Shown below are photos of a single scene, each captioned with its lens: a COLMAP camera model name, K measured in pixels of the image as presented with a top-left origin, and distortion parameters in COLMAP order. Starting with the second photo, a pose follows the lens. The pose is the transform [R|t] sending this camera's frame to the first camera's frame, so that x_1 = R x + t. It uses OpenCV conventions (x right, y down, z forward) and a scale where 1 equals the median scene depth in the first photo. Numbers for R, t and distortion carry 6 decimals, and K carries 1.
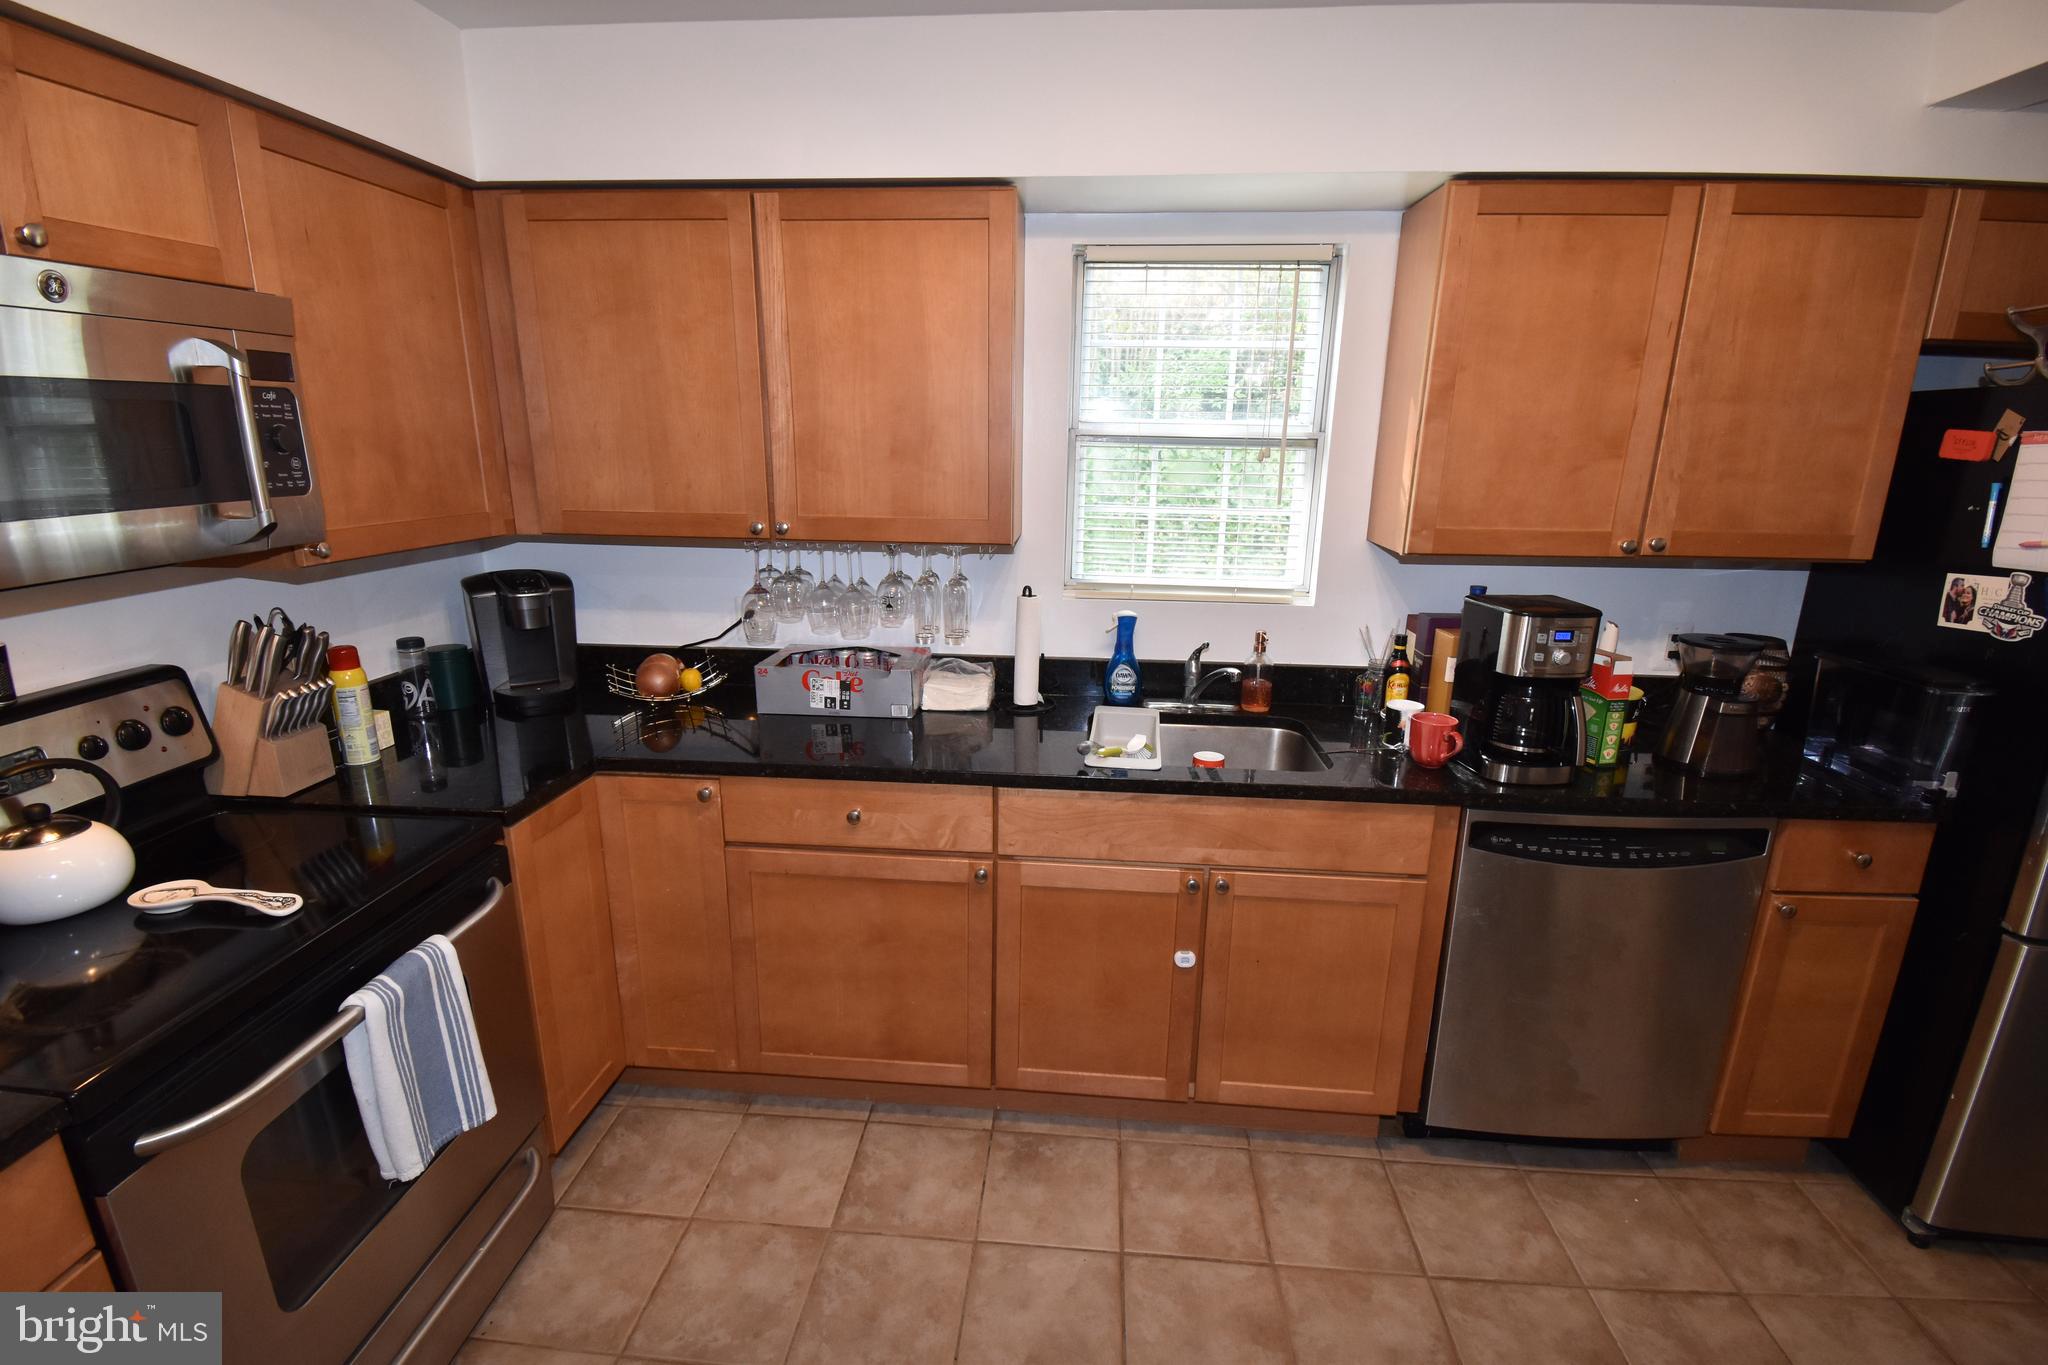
lens RADIAL K [[898.2, 0, 1024.0], [0, 898.2, 682.5], [0, 0, 1]] dist [0.016617, -0.025085]
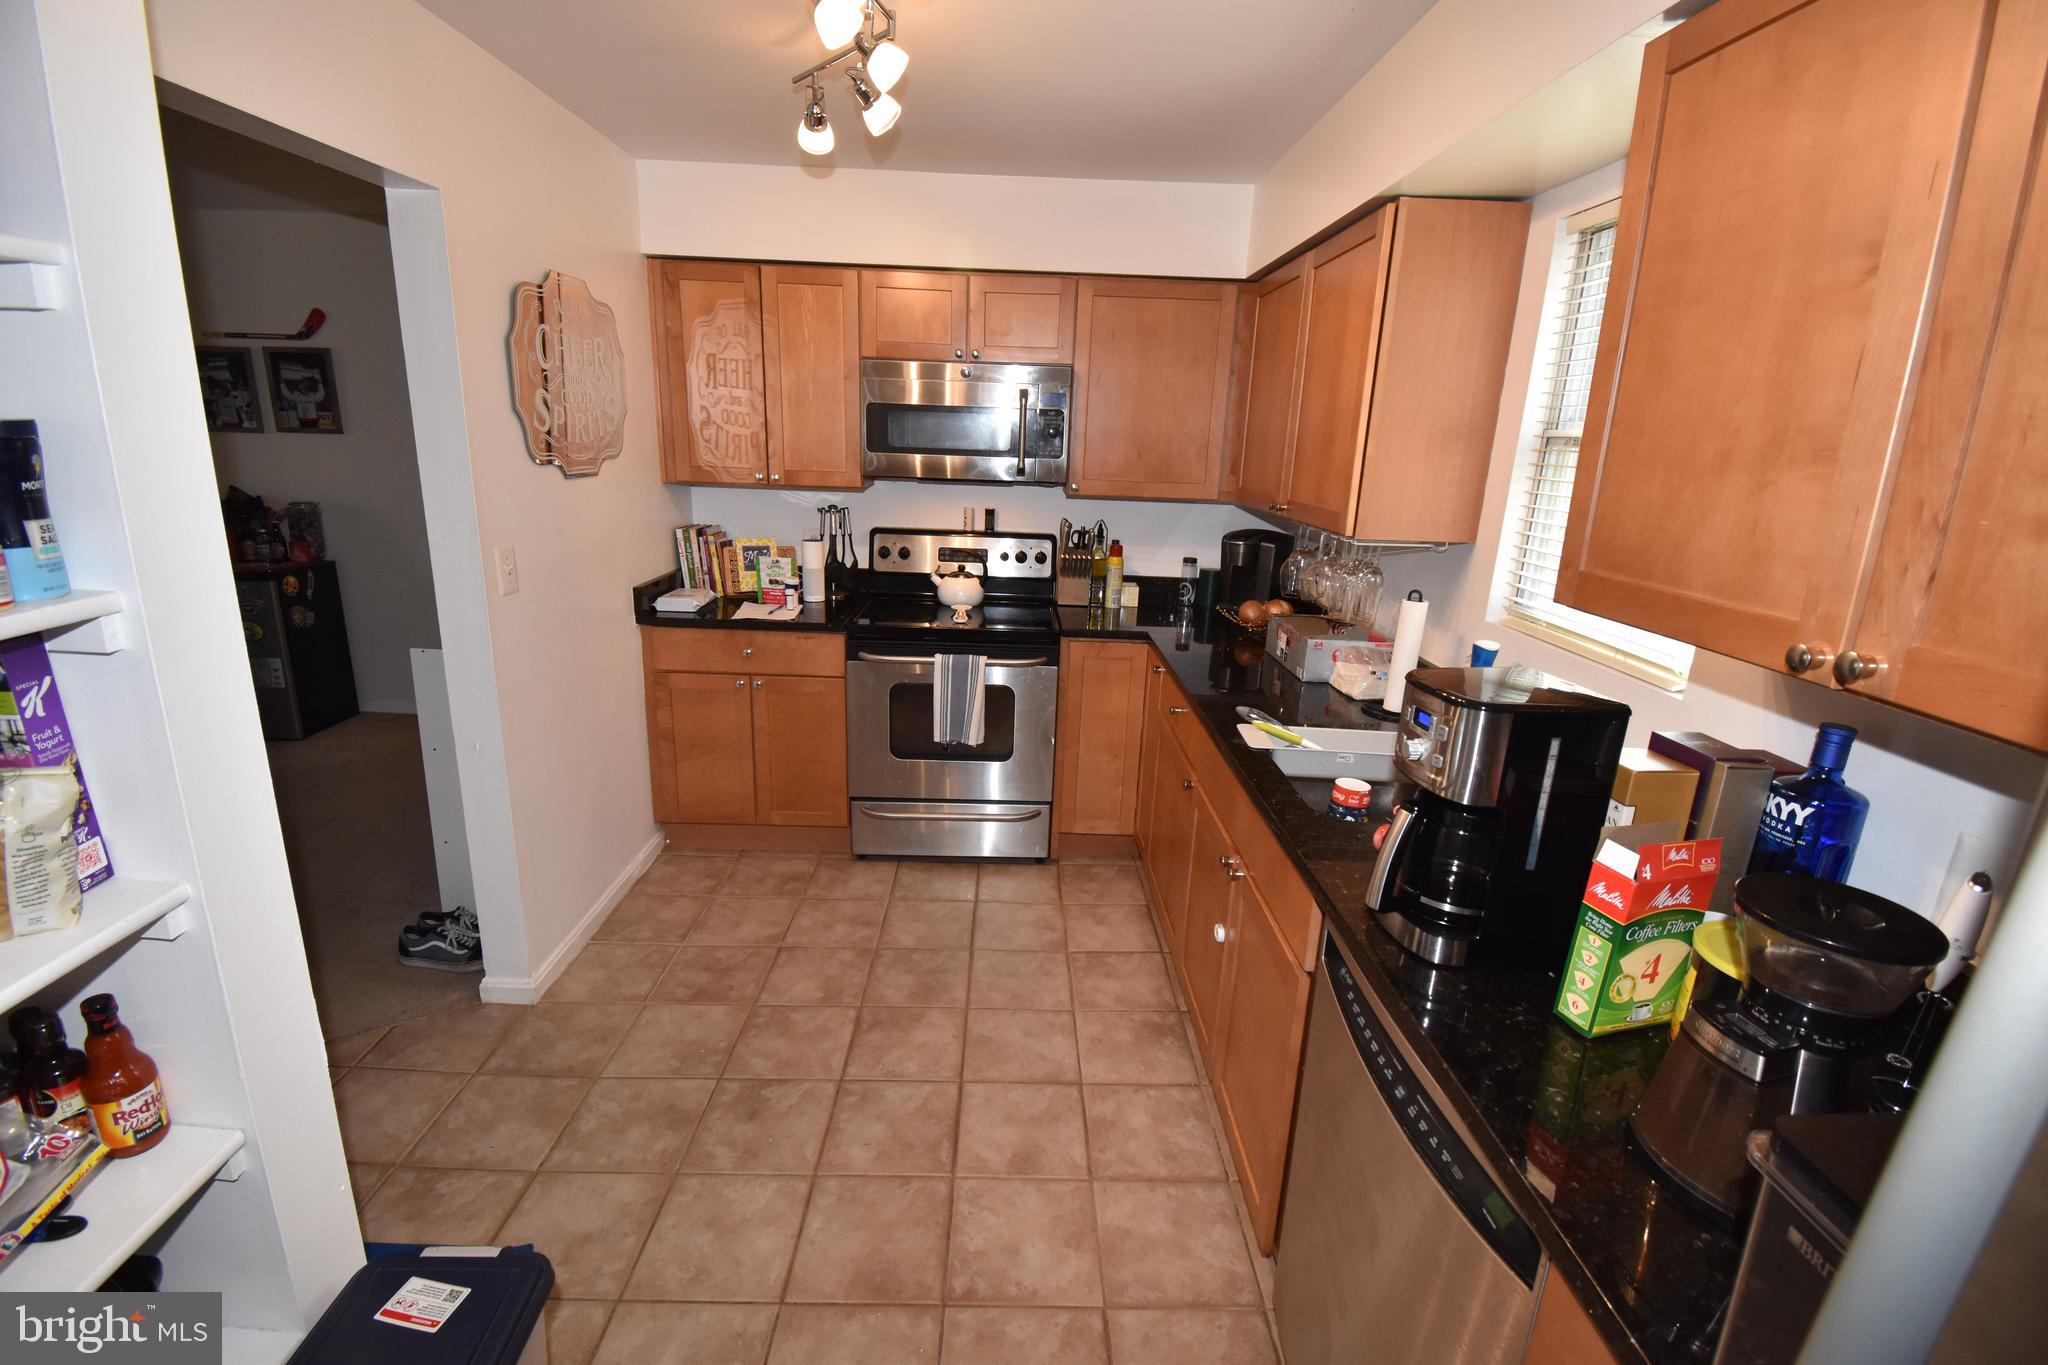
lens RADIAL K [[898.2, 0, 1024.0], [0, 898.2, 682.5], [0, 0, 1]] dist [0.016617, -0.025085]
pose [[0.098184, 0.257338, -0.961320, 1.075973], [-0.292771, 0.930709, 0.219242, -0.121283], [0.951128, 0.259921, 0.166721, 0.537400]]
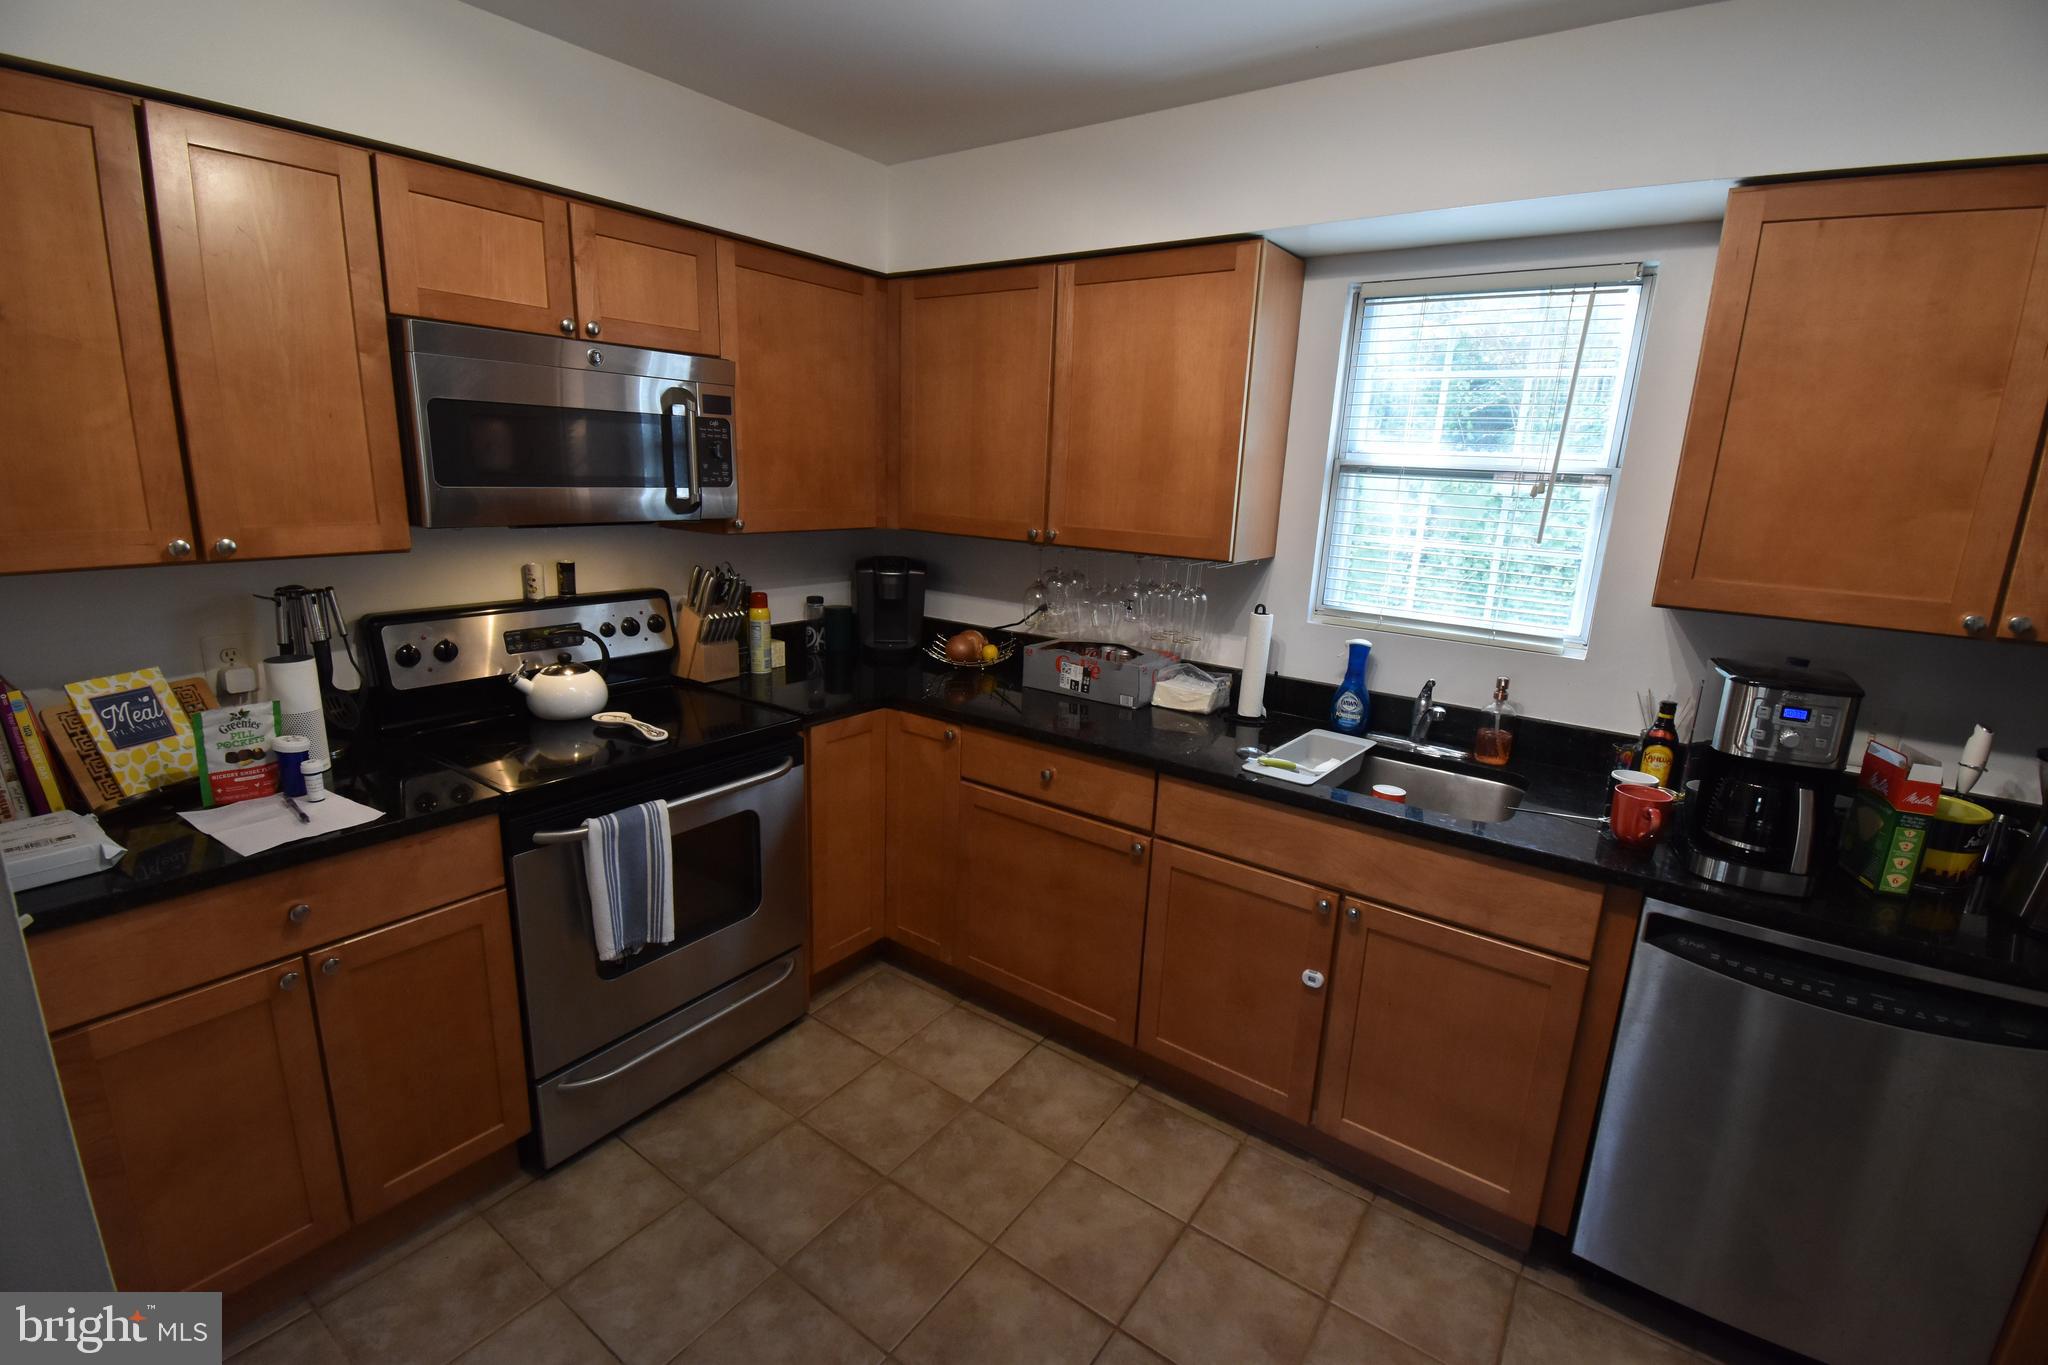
lens RADIAL K [[898.2, 0, 1024.0], [0, 898.2, 682.5], [0, 0, 1]] dist [0.016617, -0.025085]
pose [[0.856045, 0.142206, -0.496955, 0.355628], [-0.161271, 0.986899, 0.004602, 0.027651], [0.491099, 0.076205, 0.867764, -0.059467]]
